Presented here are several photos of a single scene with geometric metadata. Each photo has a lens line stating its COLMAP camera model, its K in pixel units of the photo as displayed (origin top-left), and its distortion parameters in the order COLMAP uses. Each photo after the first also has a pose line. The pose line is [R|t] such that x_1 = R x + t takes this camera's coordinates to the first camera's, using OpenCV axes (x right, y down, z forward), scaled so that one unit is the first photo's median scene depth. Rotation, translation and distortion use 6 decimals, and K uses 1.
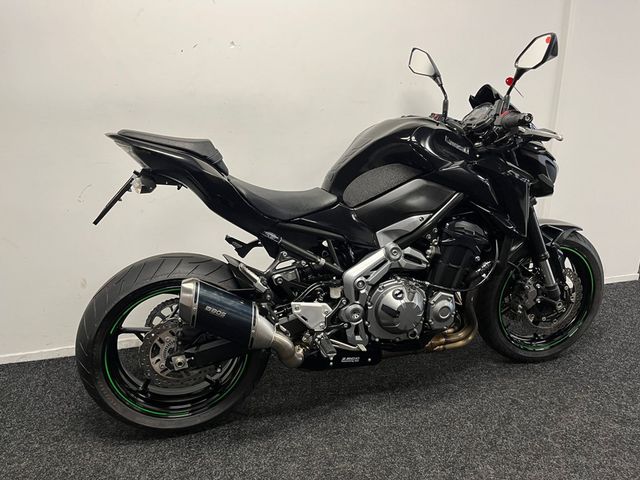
lens RADIAL K [[485.8, 0, 321.3], [0, 485.8, 242.0], [0, 0, 1]] dist [0.083857, -0.110205]
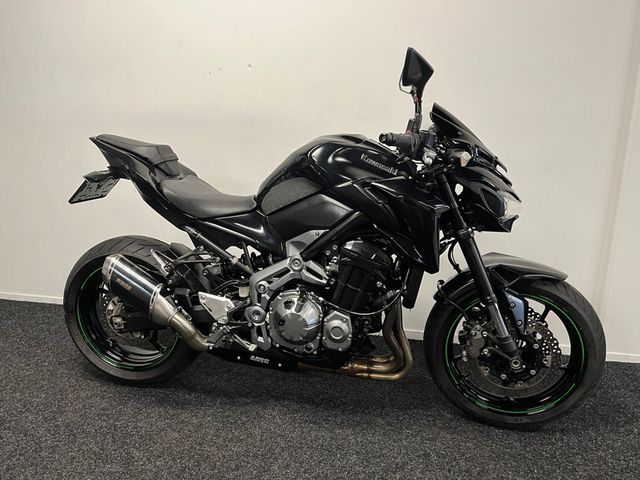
lens RADIAL K [[485.8, 0, 313.5], [0, 485.8, 240.8], [0, 0, 1]] dist [0.083857, -0.110205]
pose [[0.878897, 0.134713, -0.457594, 0.635389], [-0.151627, 0.988438, -0.000238, -0.030594], [0.452271, 0.069593, 0.889161, 0.103115]]
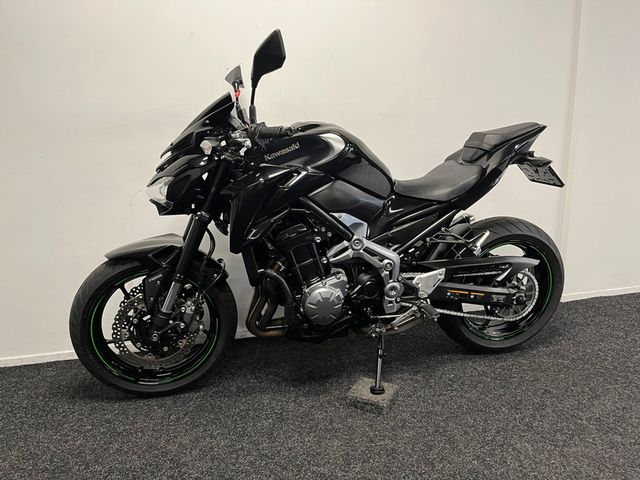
lens RADIAL K [[485.8, 0, 321.2], [0, 485.8, 240.5], [0, 0, 1]] dist [0.083857, -0.110205]
pose [[0.999747, -0.005861, -0.021693, -0.060385], [0.003861, 0.995832, -0.091125, 0.114694], [0.022137, 0.091019, 0.995603, -0.069361]]
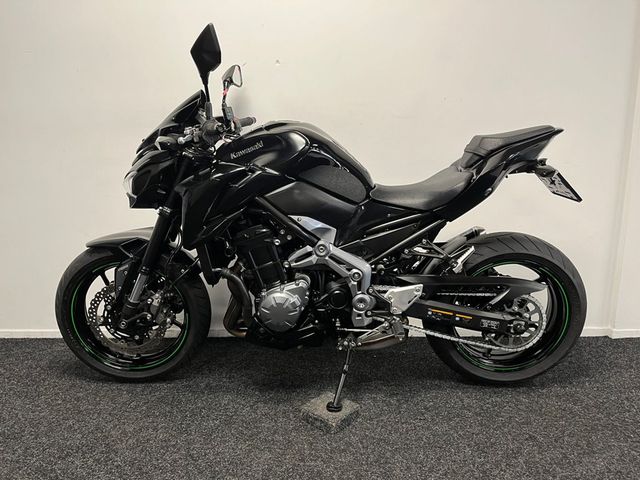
lens RADIAL K [[485.8, 0, 317.7], [0, 485.8, 242.5], [0, 0, 1]] dist [0.083857, -0.110205]
pose [[0.965146, 0.063406, -0.253917, 0.250603], [-0.088101, 0.992297, -0.087088, 0.098284], [0.246439, 0.106423, 0.963297, 0.020922]]
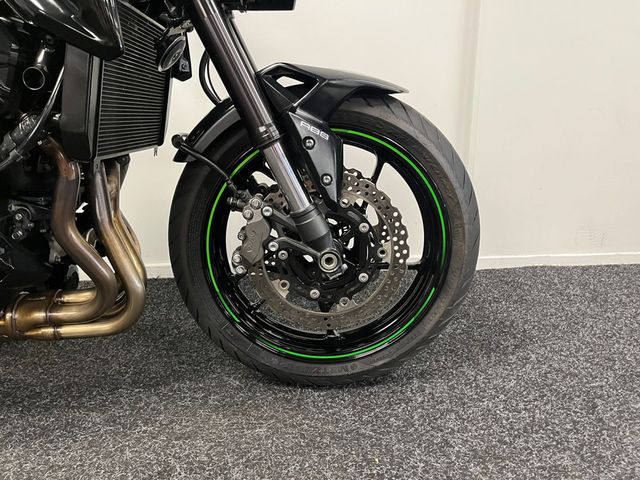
lens RADIAL K [[485.8, 0, 323.7], [0, 485.8, 242.4], [0, 0, 1]] dist [0.083857, -0.110205]
pose [[0.974647, 0.062315, -0.214896, 0.676090], [-0.061582, 0.998051, 0.010113, 0.126849], [0.215108, 0.003377, 0.976584, 0.687895]]
